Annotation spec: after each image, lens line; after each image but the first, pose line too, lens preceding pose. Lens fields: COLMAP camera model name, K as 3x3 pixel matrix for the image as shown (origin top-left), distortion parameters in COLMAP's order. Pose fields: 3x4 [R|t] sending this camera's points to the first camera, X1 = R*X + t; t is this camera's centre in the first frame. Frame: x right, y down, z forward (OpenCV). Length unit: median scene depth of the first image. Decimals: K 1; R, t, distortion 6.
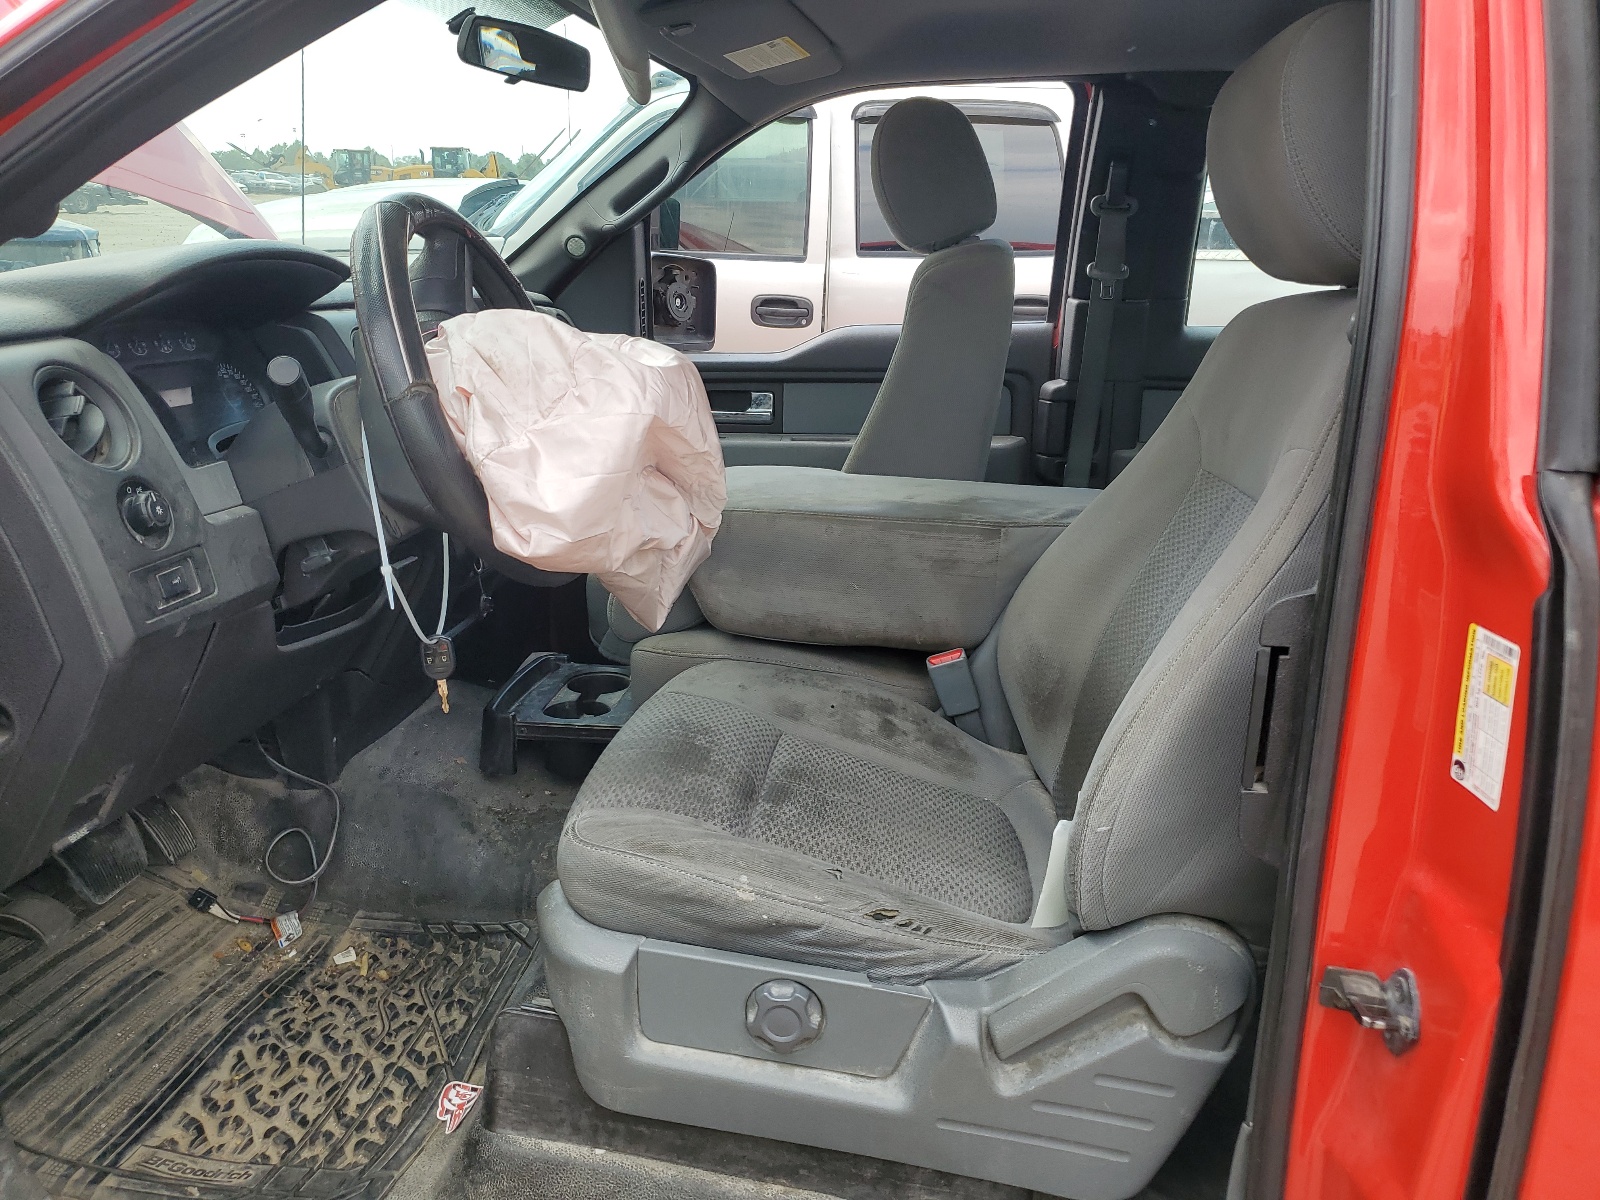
lens RADIAL K [[1221.1, 0, 800.8], [0, 1221.1, 557.3], [0, 0, 1]] dist [0.005303, -0.125696]
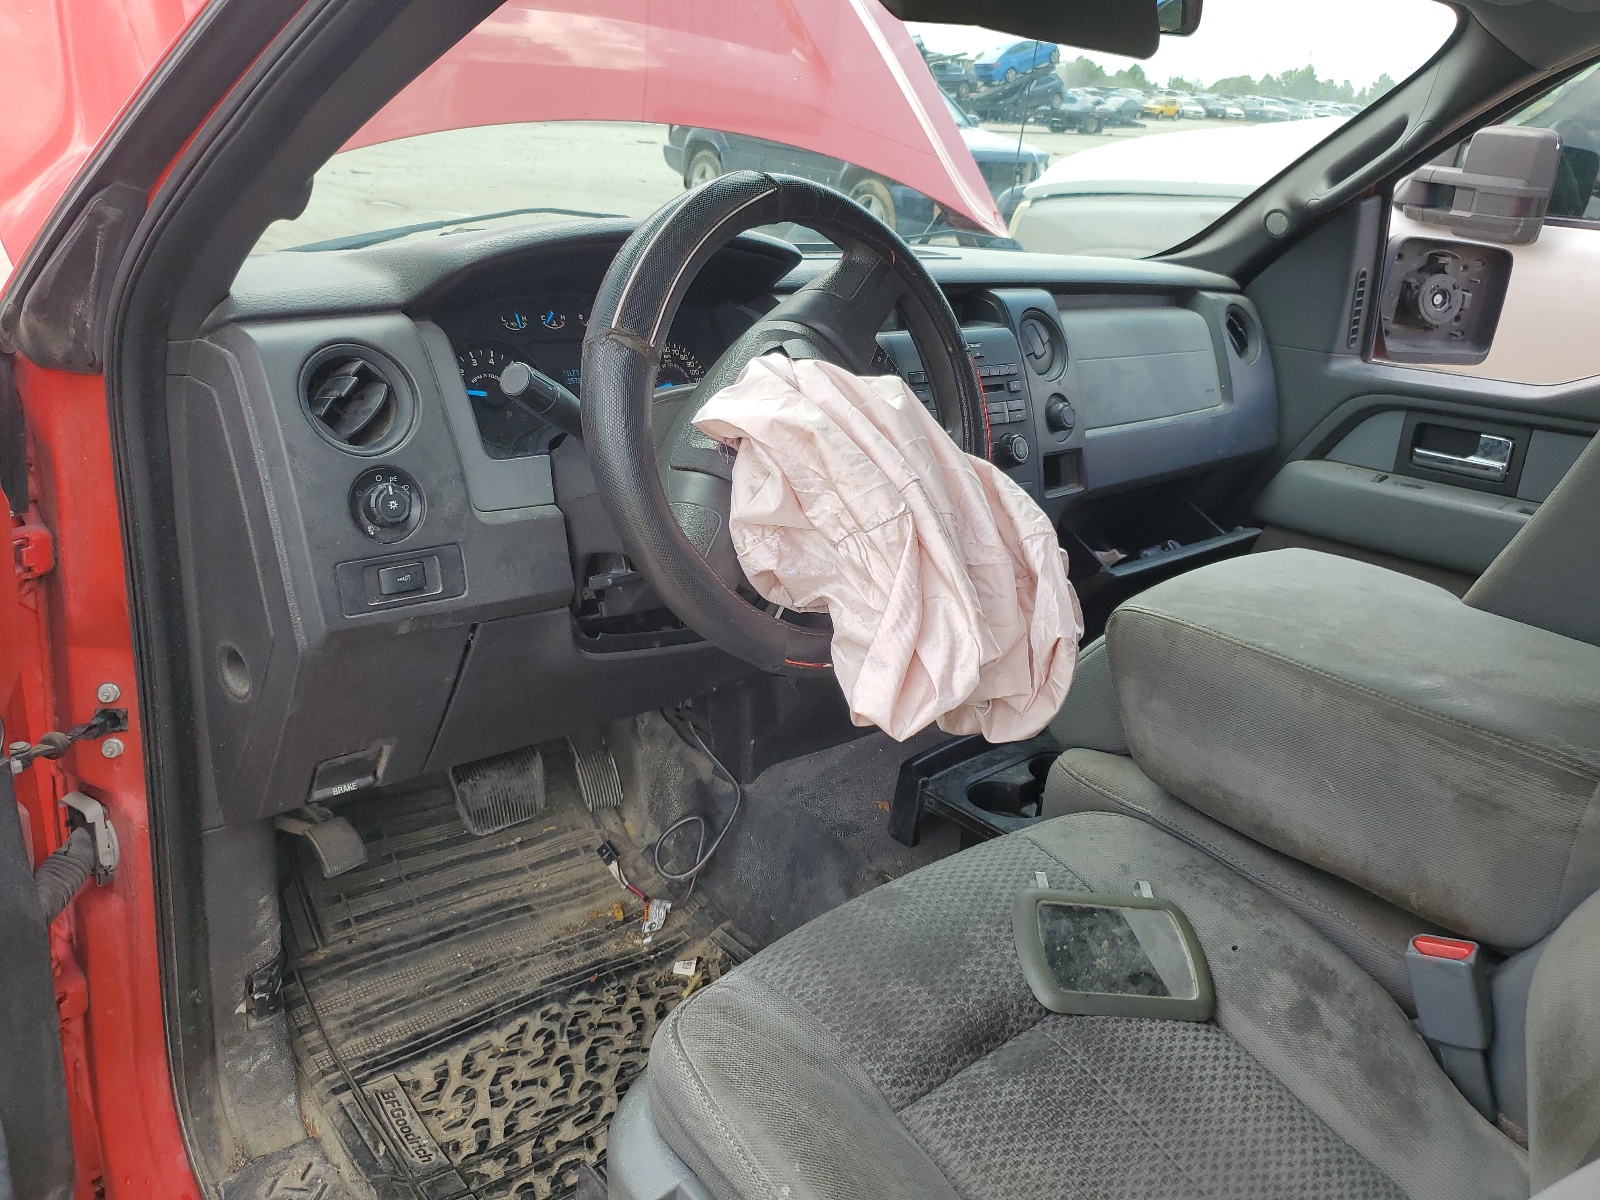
lens RADIAL K [[1200.6, 0, 799.9], [0, 1200.6, 529.0], [0, 0, 1]] dist [-0.041048, -0.001154]
pose [[0.729553, 0.217886, -0.648288, 0.256298], [-0.196649, 0.974696, 0.106290, -0.143064], [0.655043, 0.049941, 0.753940, 0.378336]]
